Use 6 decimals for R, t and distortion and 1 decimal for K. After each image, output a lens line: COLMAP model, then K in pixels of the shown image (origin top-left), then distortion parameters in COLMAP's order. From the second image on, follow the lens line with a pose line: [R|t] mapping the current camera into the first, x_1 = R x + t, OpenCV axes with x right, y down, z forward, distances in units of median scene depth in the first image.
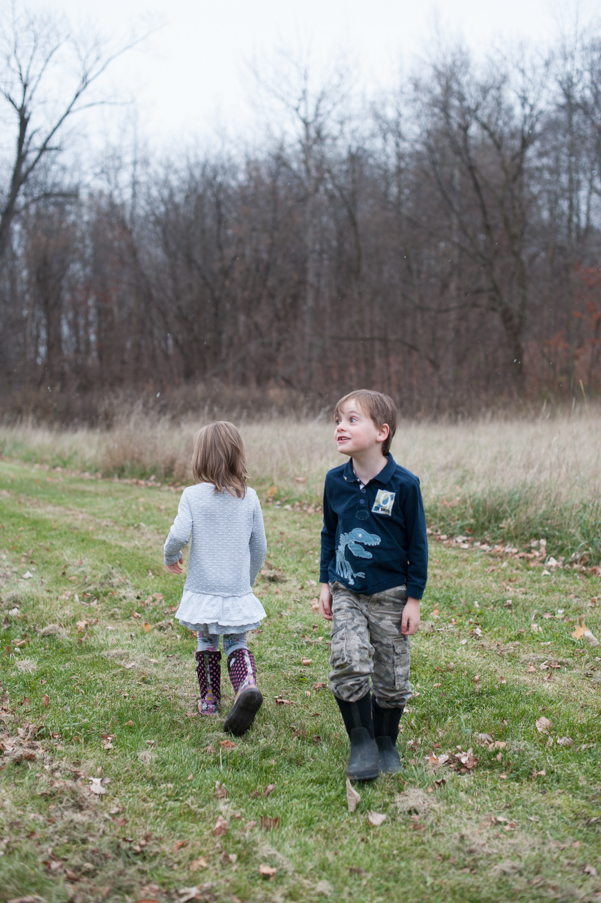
lens RADIAL K [[1301.1, 0, 300.5], [0, 1301.1, 451.5], [0, 0, 1]] dist [-0.133817, 0.082761]
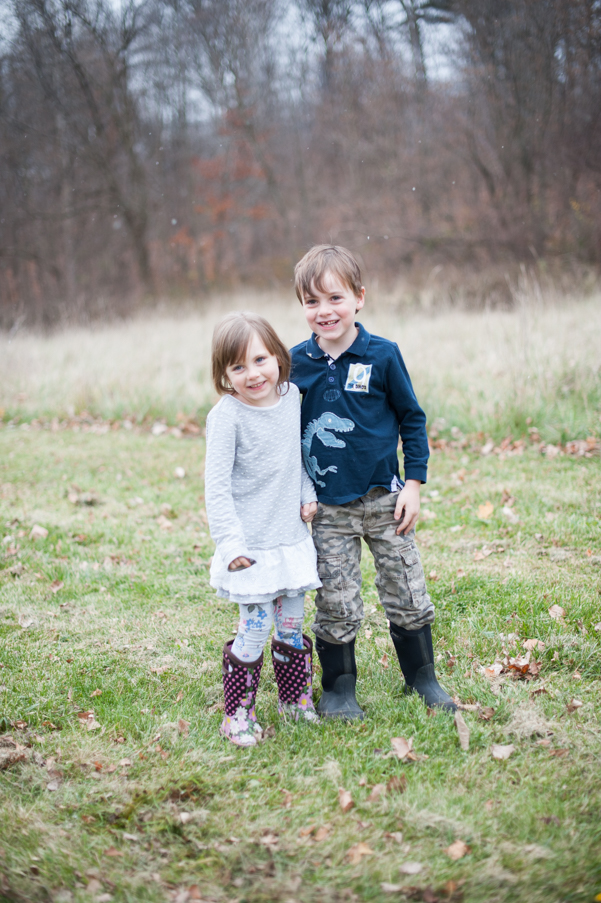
lens RADIAL K [[1301.1, 0, 300.5], [0, 1301.1, 451.5], [0, 0, 1]] dist [-0.133817, 0.082761]
pose [[0.949750, -0.125320, 0.286828, -0.128426], [0.104420, 0.990712, 0.087101, 0.001621], [-0.295079, -0.052774, 0.954014, 0.111779]]
